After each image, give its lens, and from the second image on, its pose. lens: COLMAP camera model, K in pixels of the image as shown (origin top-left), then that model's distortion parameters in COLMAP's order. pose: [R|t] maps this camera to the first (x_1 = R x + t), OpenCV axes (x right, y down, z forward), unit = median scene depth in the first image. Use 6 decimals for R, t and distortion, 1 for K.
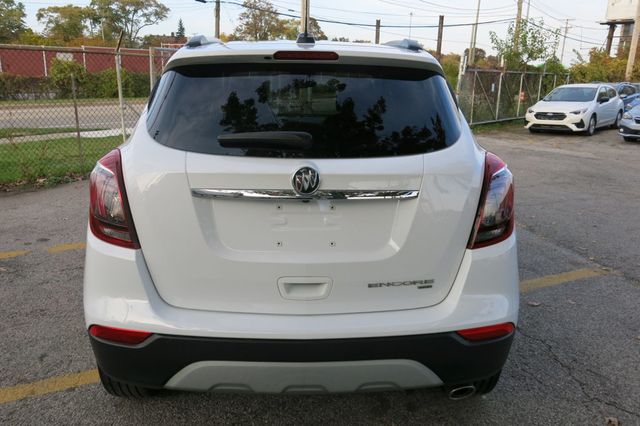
lens RADIAL K [[527.6, 0, 318.6], [0, 527.6, 218.9], [0, 0, 1]] dist [-0.025006, 0.002977]
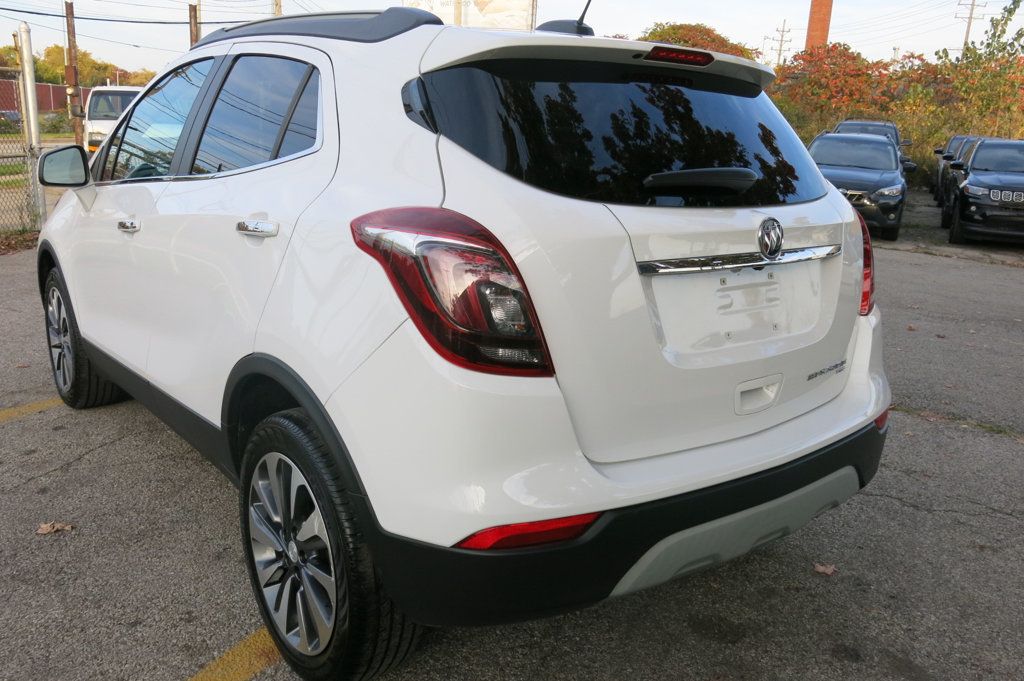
lens RADIAL K [[844.2, 0, 510.5], [0, 844.2, 336.8], [0, 0, 1]] dist [-0.025006, 0.002977]
pose [[0.823492, -0.125478, 0.553278, -0.867848], [0.125166, 0.991387, 0.038541, -0.026061], [-0.553349, 0.037514, 0.832105, 0.250661]]
